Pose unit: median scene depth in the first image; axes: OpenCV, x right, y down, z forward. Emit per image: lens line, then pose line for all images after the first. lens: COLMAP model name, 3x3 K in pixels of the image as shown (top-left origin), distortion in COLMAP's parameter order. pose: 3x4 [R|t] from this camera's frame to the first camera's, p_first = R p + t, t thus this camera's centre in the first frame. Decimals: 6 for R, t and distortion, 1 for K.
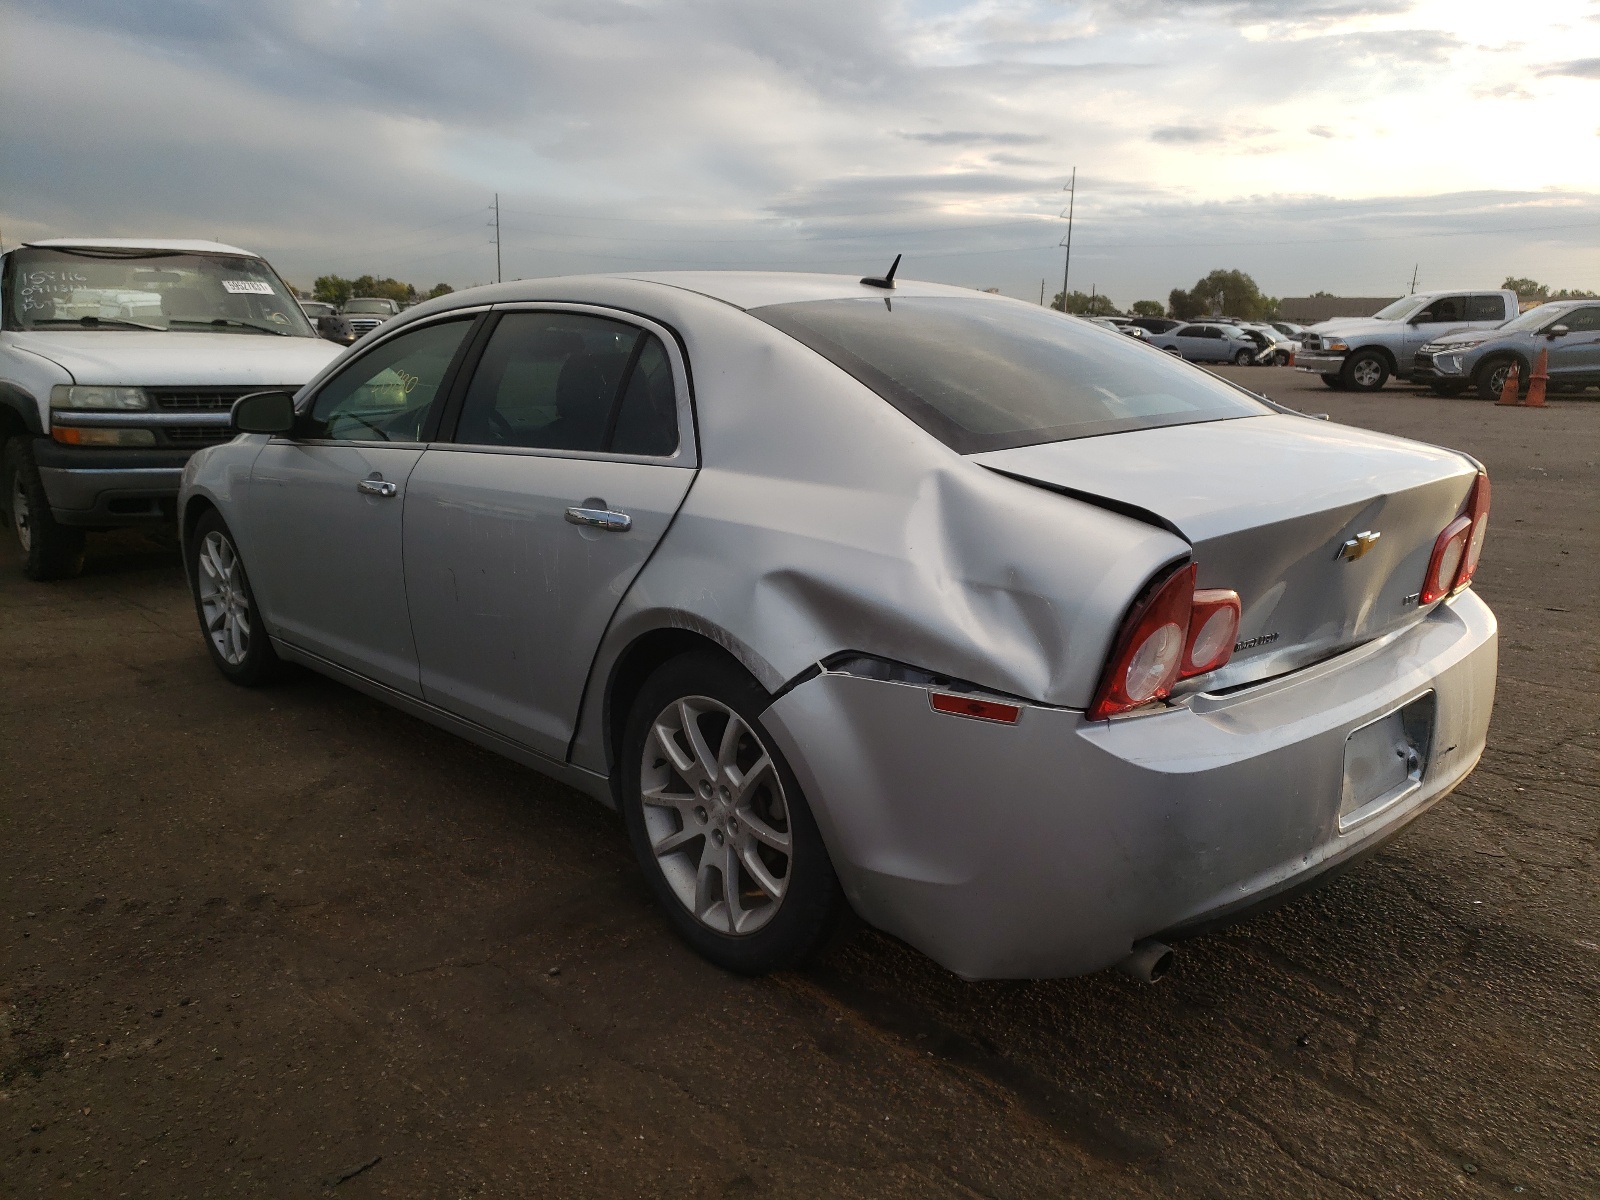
lens RADIAL K [[1304.3, 0, 775.2], [0, 1304.3, 514.9], [0, 0, 1]] dist [-0.007868, 0.073780]
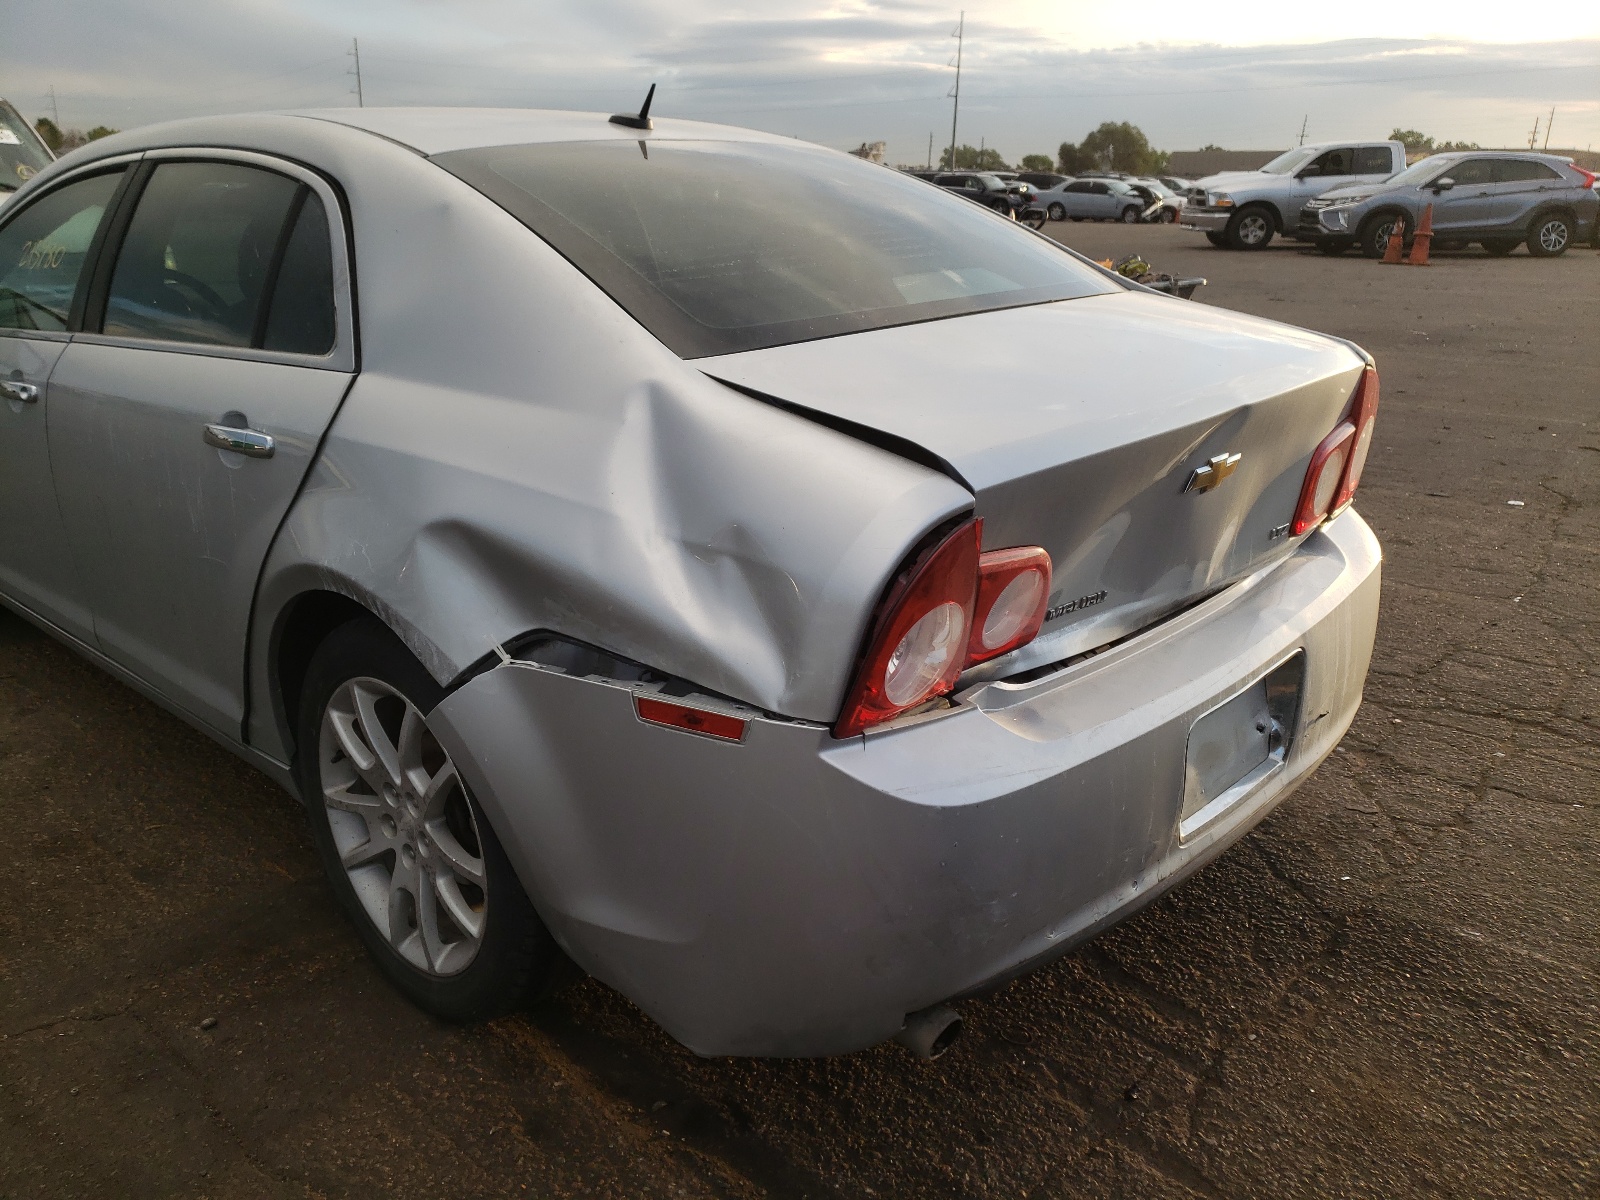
lens RADIAL K [[1304.3, 0, 775.2], [0, 1304.3, 514.9], [0, 0, 1]] dist [-0.007868, 0.073780]
pose [[0.996991, -0.022645, 0.074140, 0.124984], [0.014747, 0.994321, 0.105395, -0.031893], [-0.076105, -0.103984, 0.991663, 0.243571]]
